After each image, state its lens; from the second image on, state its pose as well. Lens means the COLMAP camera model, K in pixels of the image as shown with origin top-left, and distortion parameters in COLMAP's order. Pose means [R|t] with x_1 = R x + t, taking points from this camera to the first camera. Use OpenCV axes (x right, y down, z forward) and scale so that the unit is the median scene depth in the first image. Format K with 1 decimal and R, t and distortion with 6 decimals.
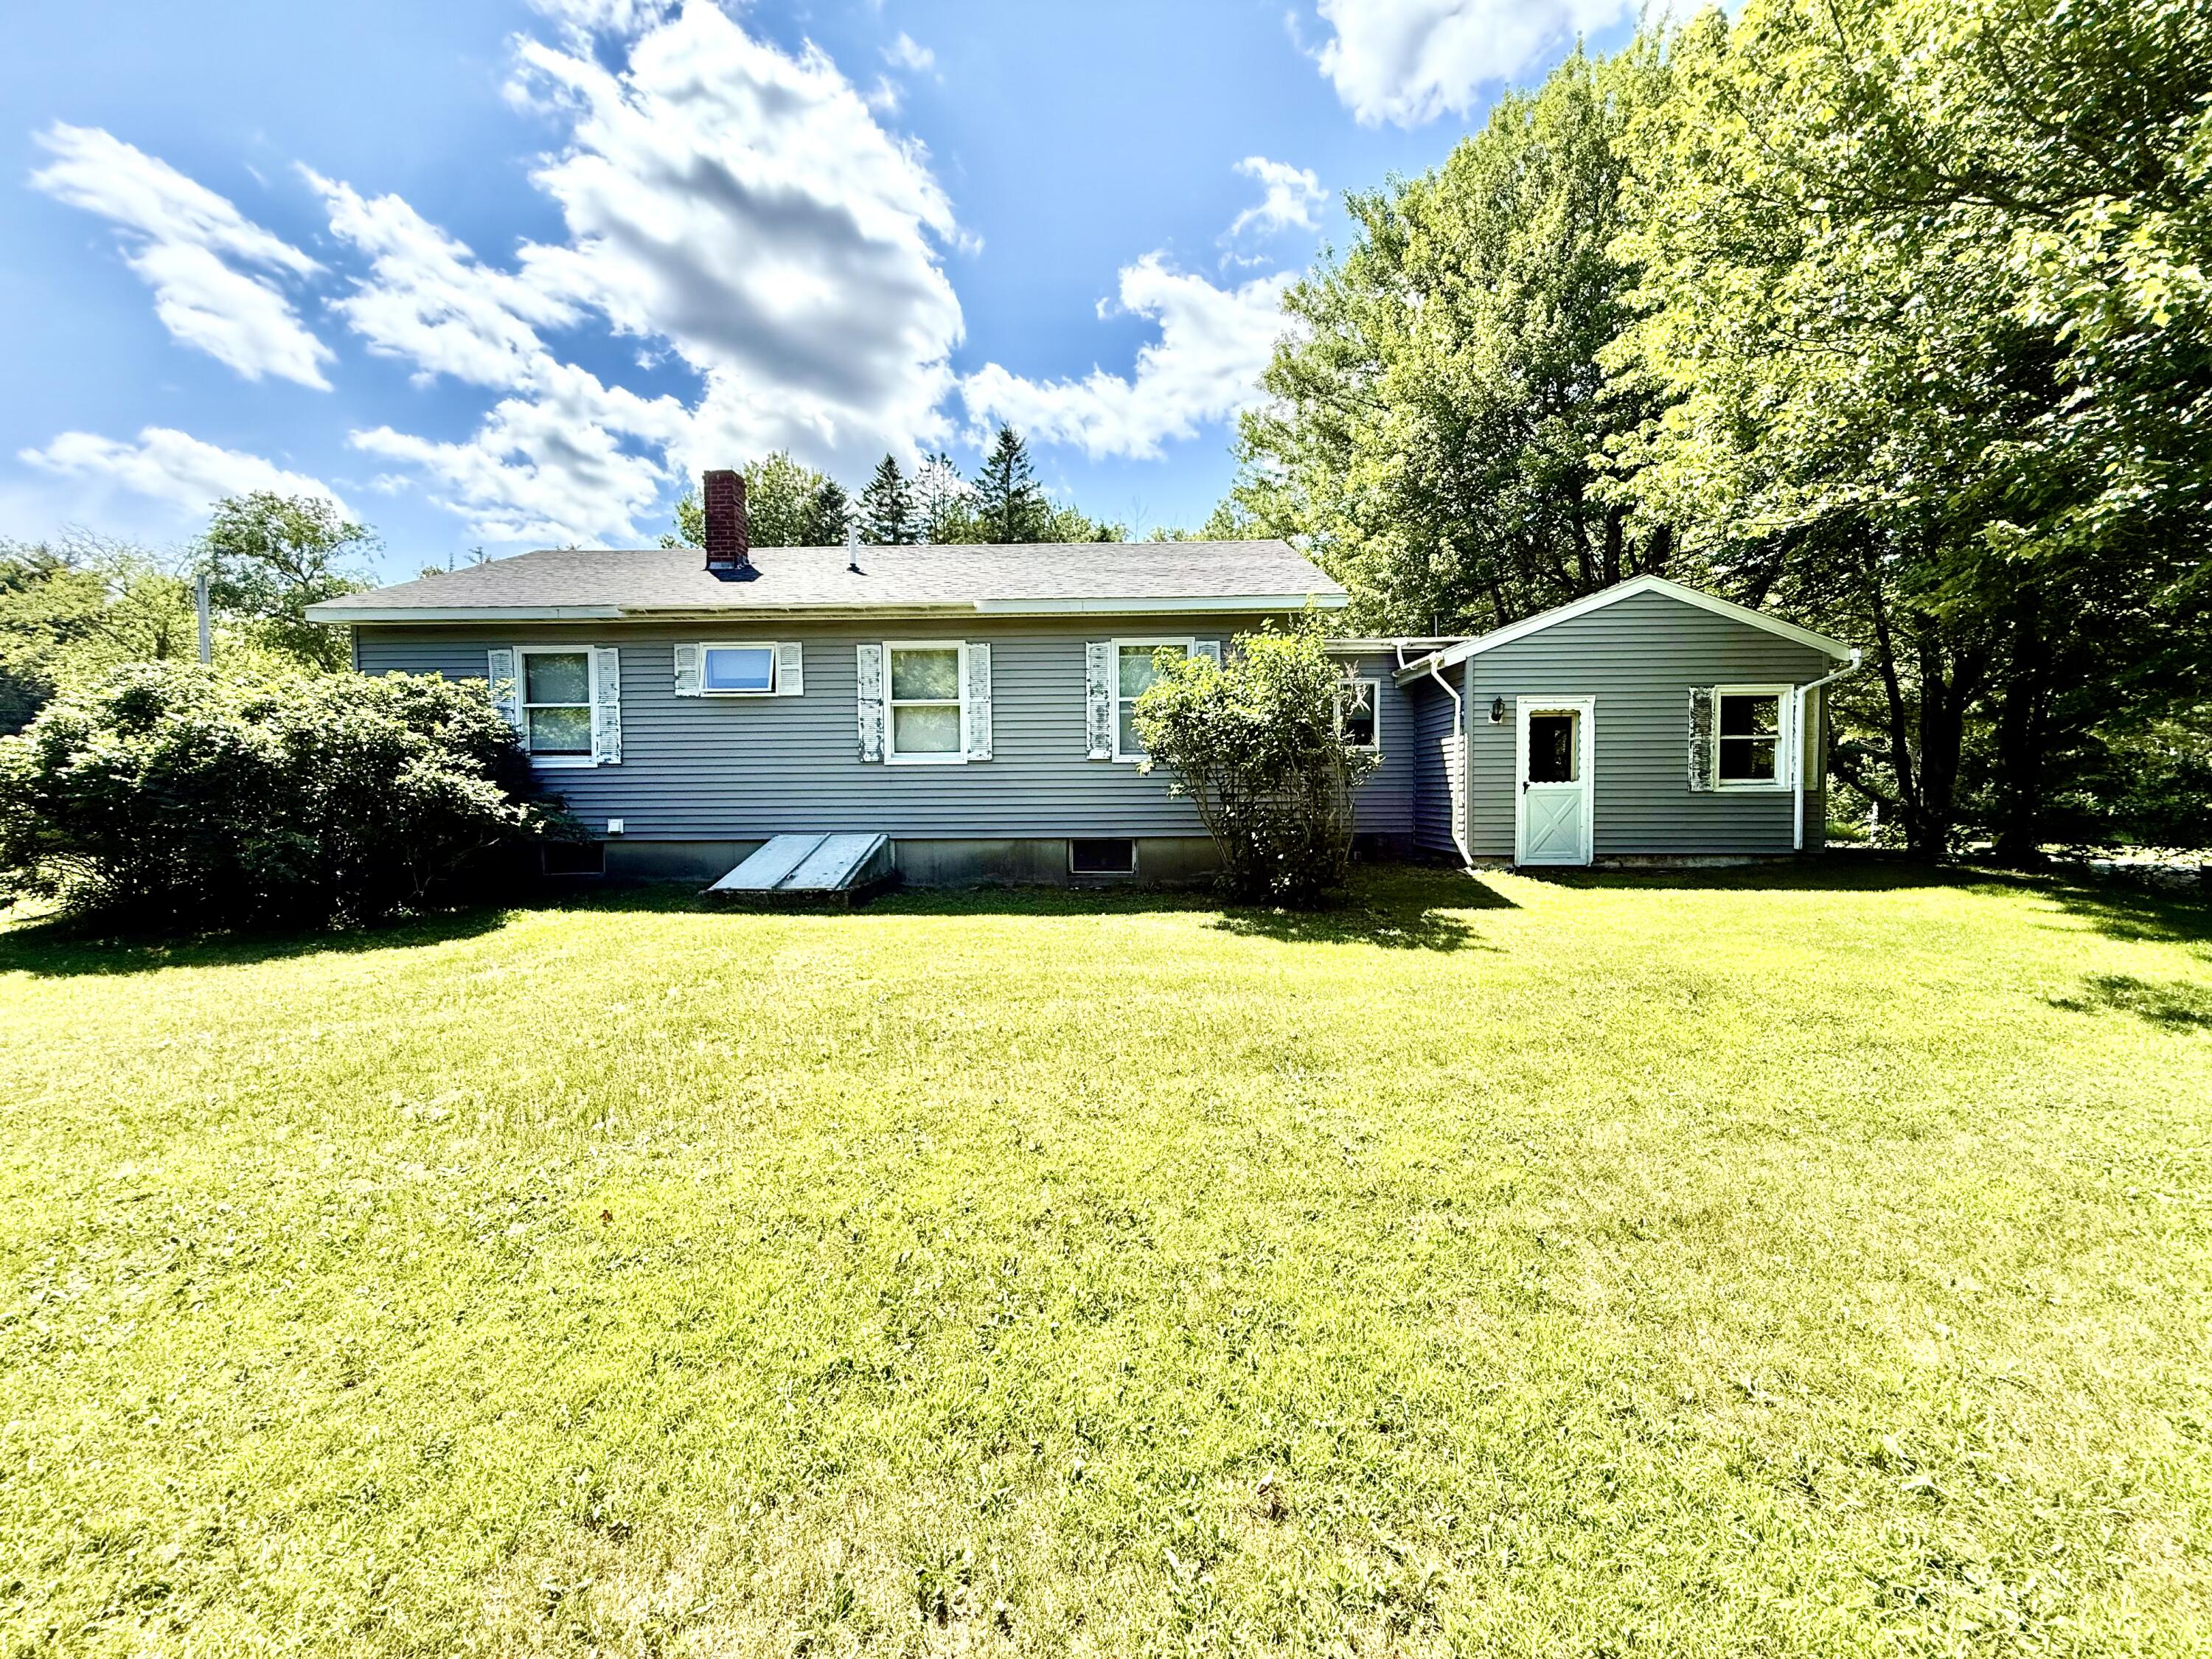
lens RADIAL K [[883.3, 0, 1104.6], [0, 883.3, 825.1], [0, 0, 1]] dist [-0.000611, 0.000452]
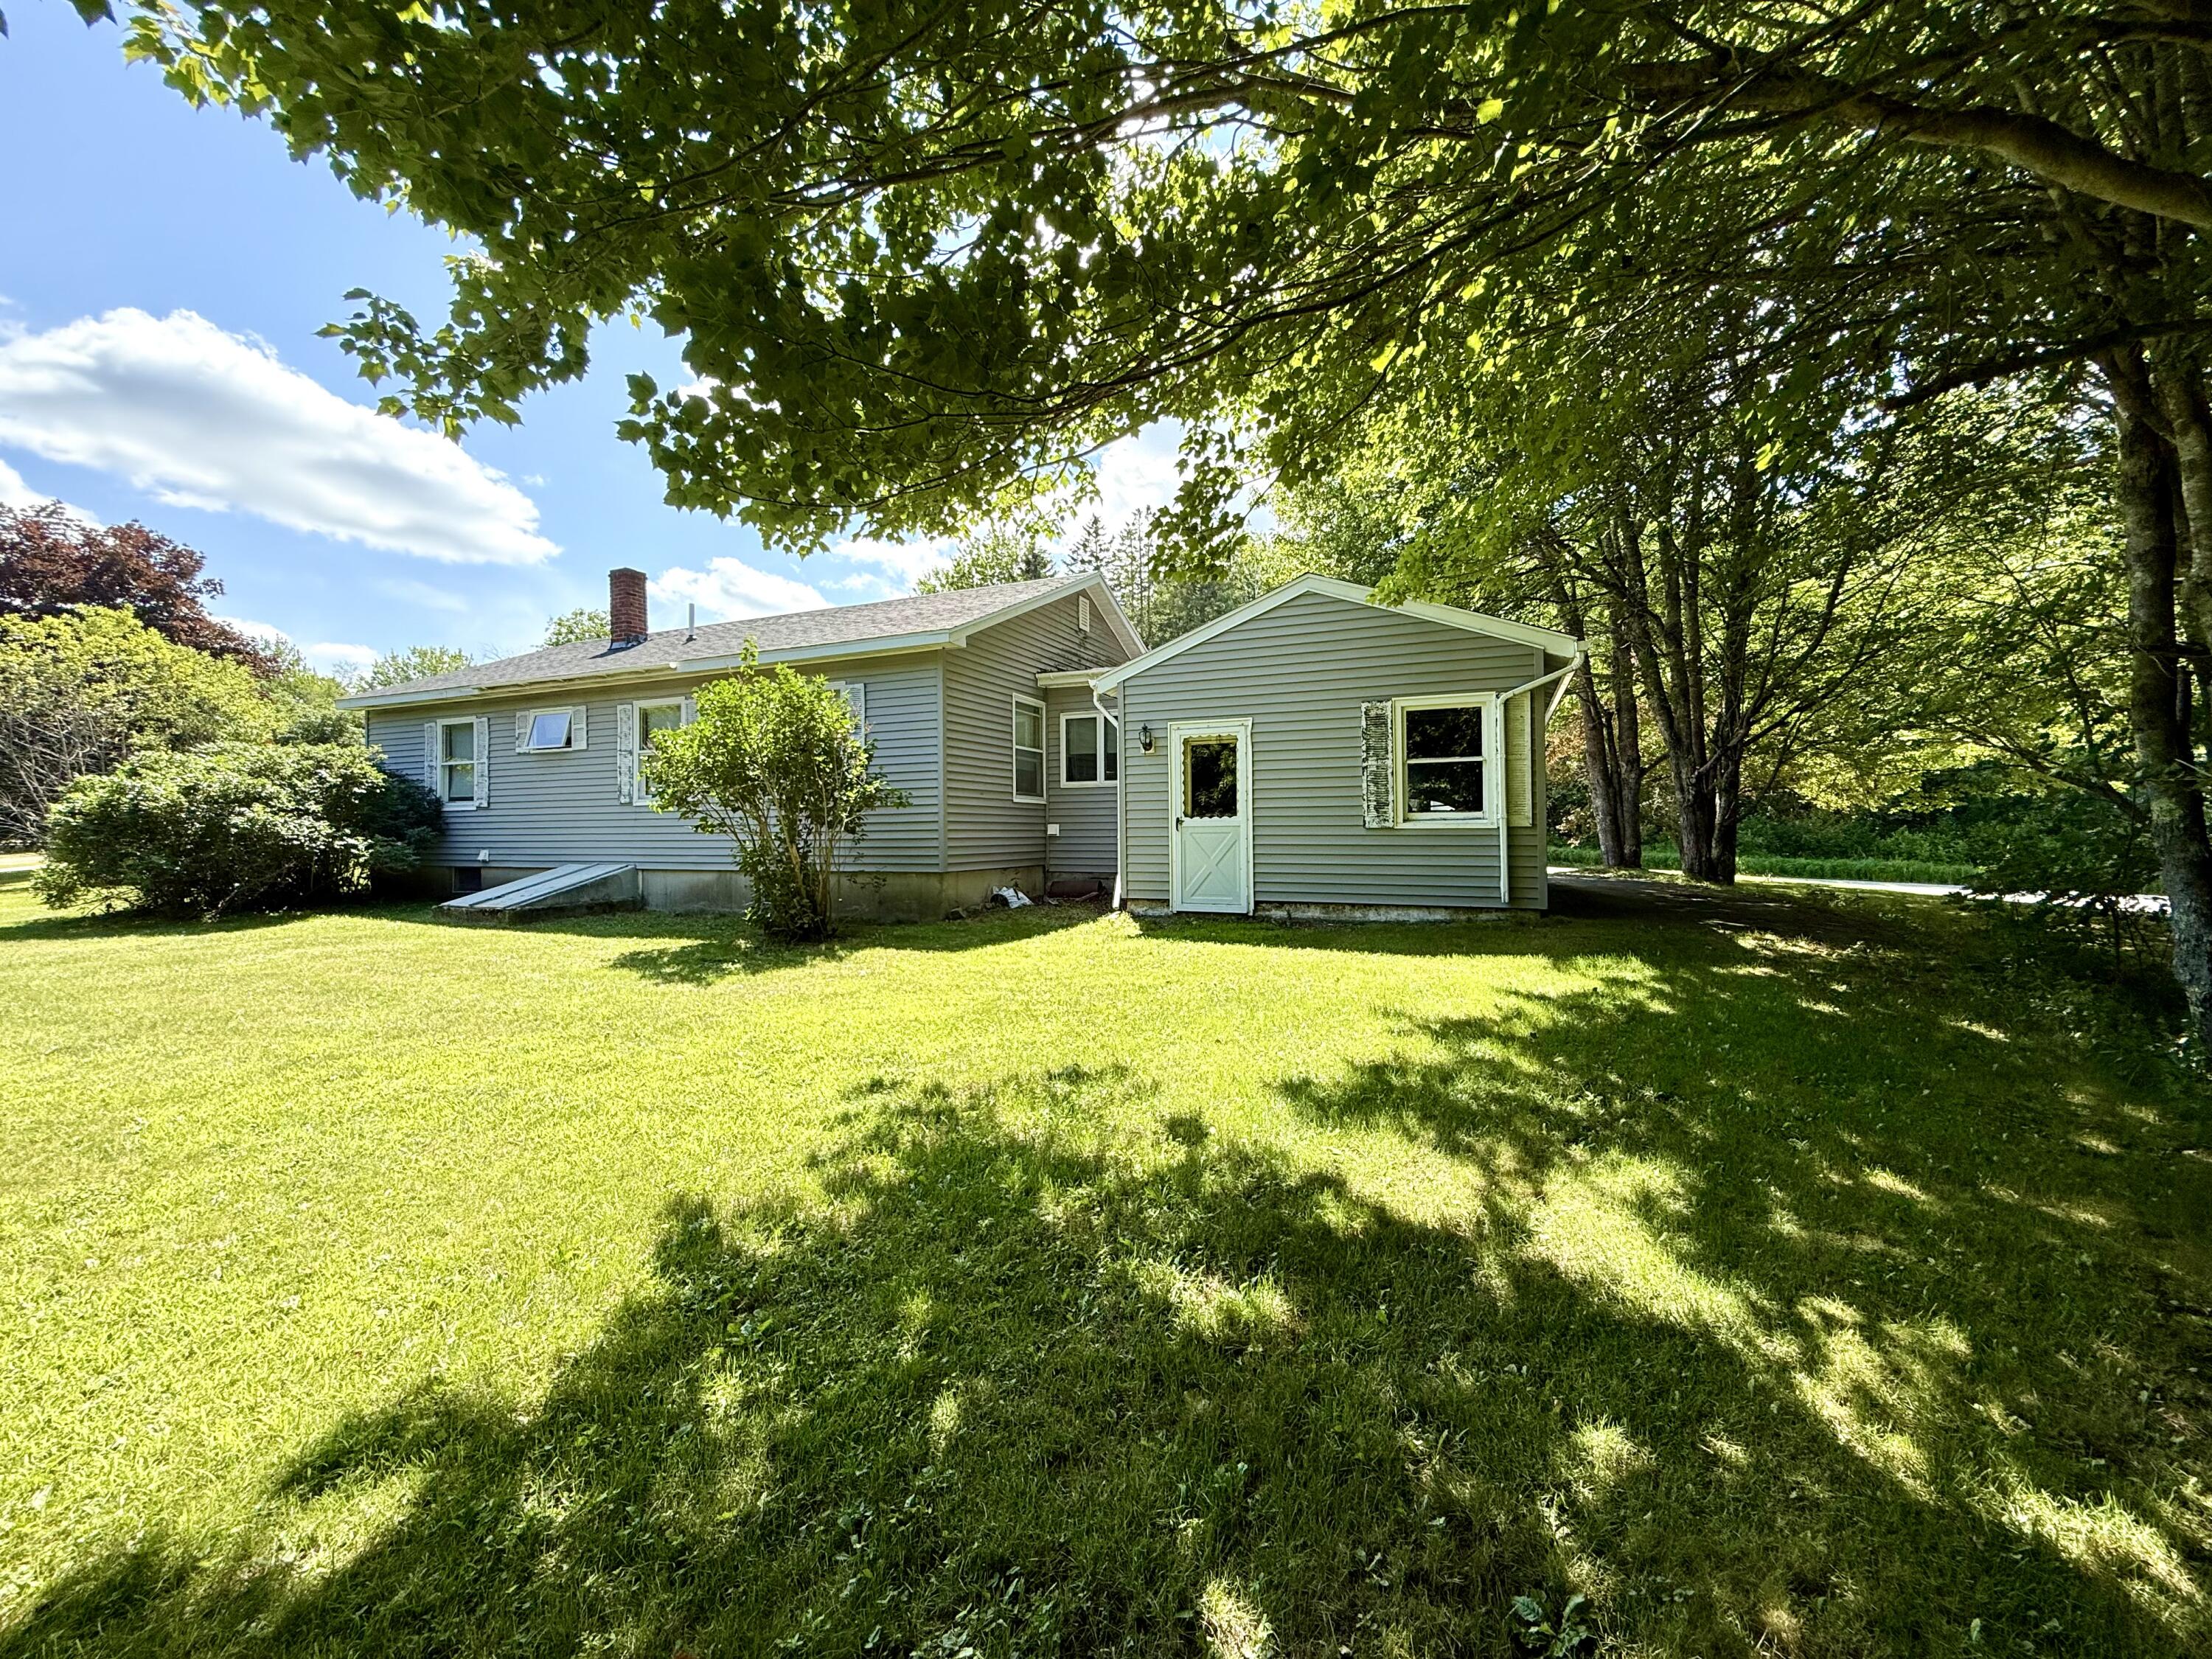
lens RADIAL K [[883.3, 0, 1105.7], [0, 883.3, 828.9], [0, 0, 1]] dist [-0.000611, 0.000452]
pose [[0.930092, -0.000921, -0.367326, 0.739362], [-0.017003, 0.998817, -0.045558, 0.004521], [0.366933, 0.048619, 0.928976, 0.144444]]
